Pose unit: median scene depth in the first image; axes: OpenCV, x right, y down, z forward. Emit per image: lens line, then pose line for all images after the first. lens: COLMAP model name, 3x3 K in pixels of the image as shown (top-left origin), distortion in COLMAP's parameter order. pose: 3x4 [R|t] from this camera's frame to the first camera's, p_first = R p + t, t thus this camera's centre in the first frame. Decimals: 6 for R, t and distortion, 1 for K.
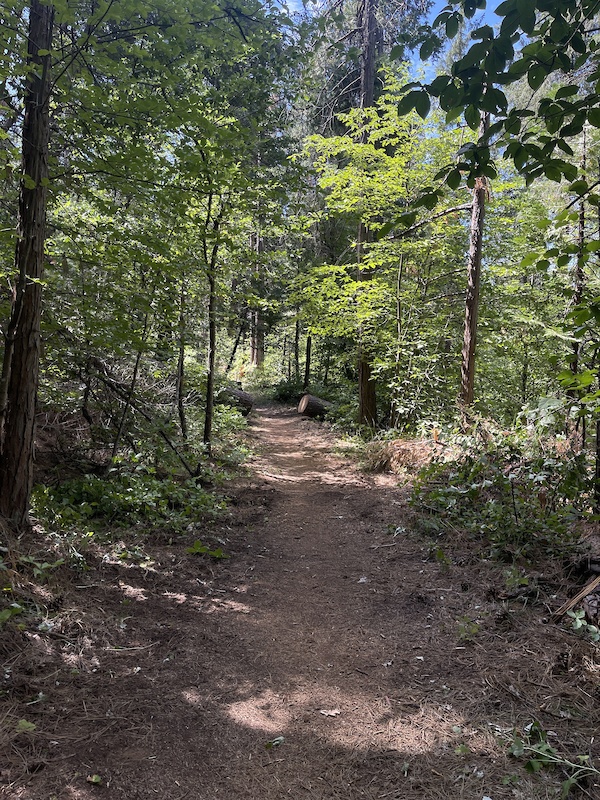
lens RADIAL K [[579.4, 0, 300.0], [0, 579.4, 400.0], [0, 0, 1]] dist [0.001661, -0.001647]
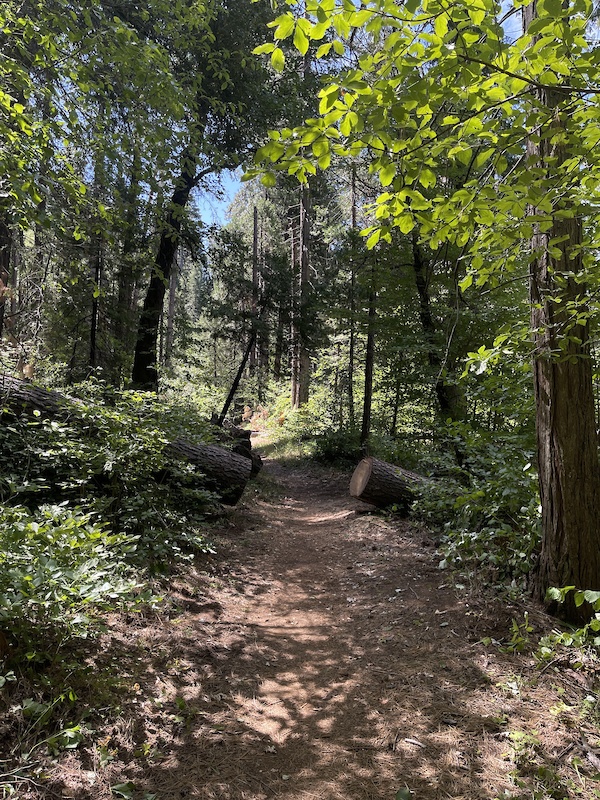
lens RADIAL K [[579.4, 0, 300.0], [0, 579.4, 400.0], [0, 0, 1]] dist [0.001661, -0.001647]
pose [[0.995178, -0.011920, -0.097357, 0.001733], [0.003587, 0.996347, -0.085323, -0.009984], [0.098019, 0.084562, 0.991585, 0.333231]]
